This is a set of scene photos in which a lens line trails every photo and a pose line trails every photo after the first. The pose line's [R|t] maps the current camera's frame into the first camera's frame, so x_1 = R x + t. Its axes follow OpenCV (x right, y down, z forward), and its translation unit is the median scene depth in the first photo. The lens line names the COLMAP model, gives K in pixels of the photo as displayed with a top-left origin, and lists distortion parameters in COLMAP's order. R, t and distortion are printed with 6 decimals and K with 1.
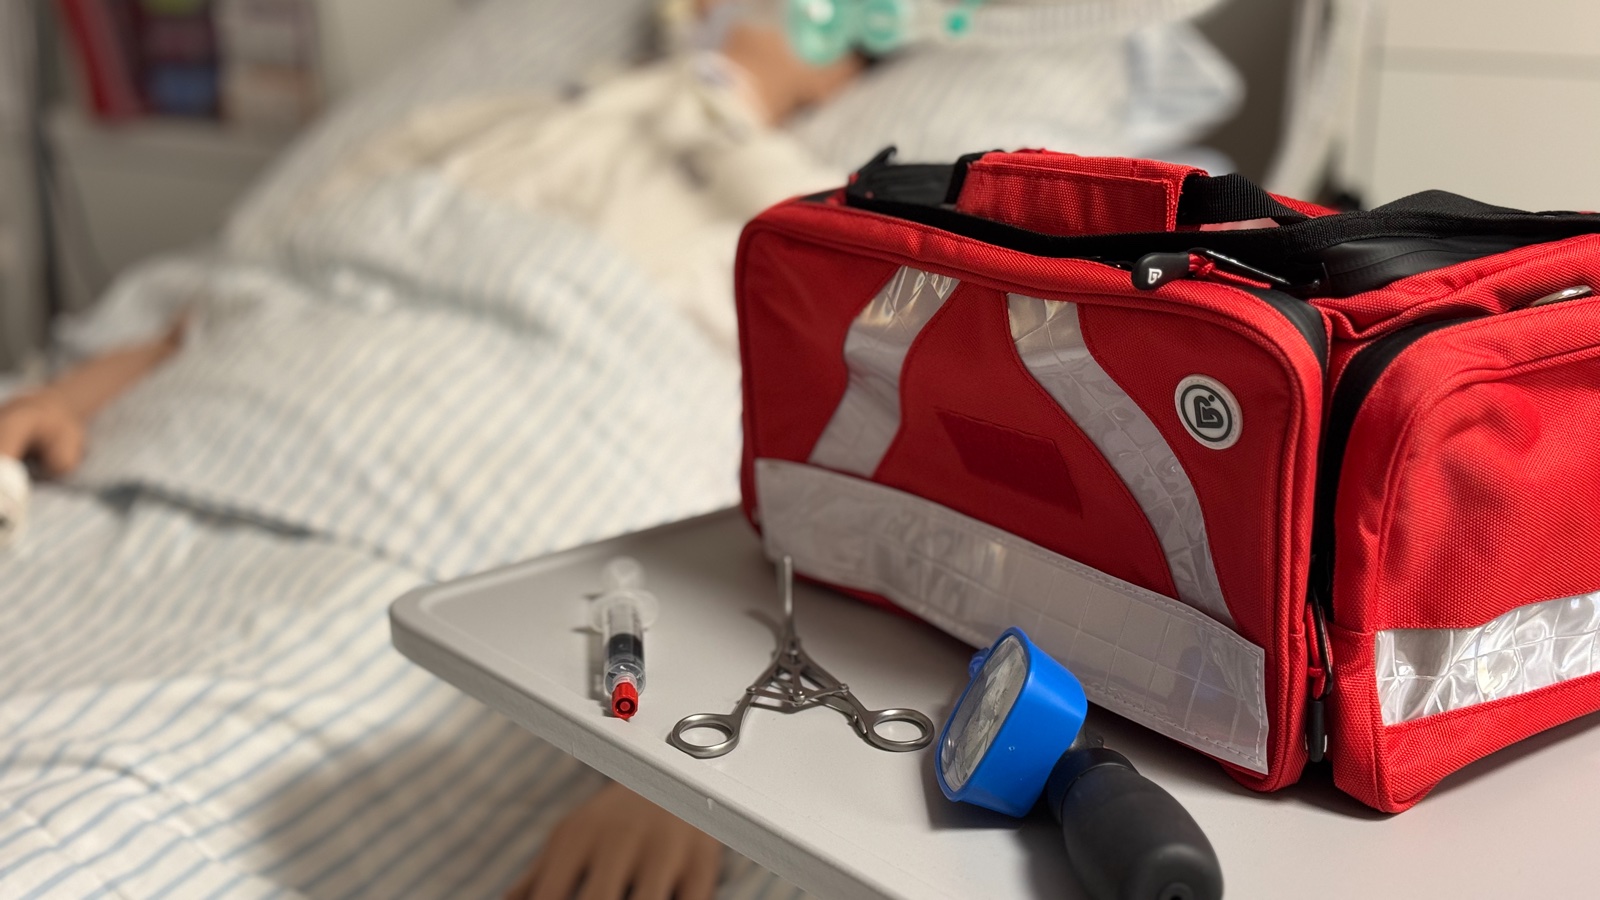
lens RADIAL K [[2331.6, 0, 793.8], [0, 2331.6, 453.6], [0, 0, 1]] dist [0.127926, 0.000000]
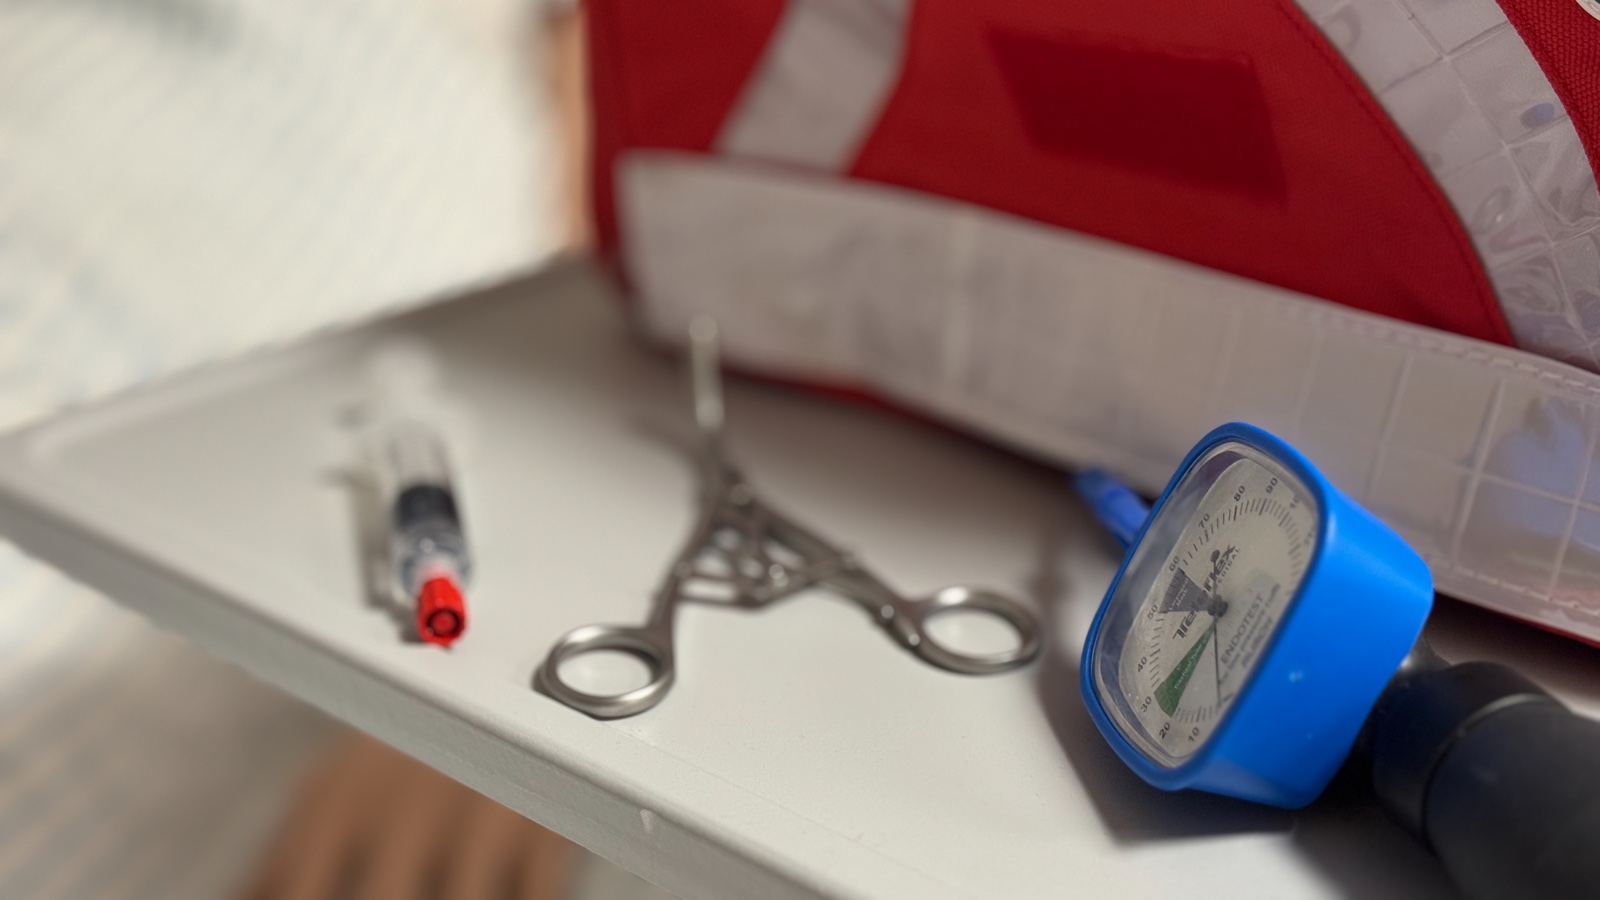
lens RADIAL K [[2331.6, 0, 803.2], [0, 2331.6, 437.9], [0, 0, 1]] dist [0.127926, 0.000000]
pose [[0.989826, -0.066535, 0.125766, -0.054701], [0.056247, 0.994906, 0.083658, 0.027738], [-0.130691, -0.075733, 0.988526, 0.470536]]
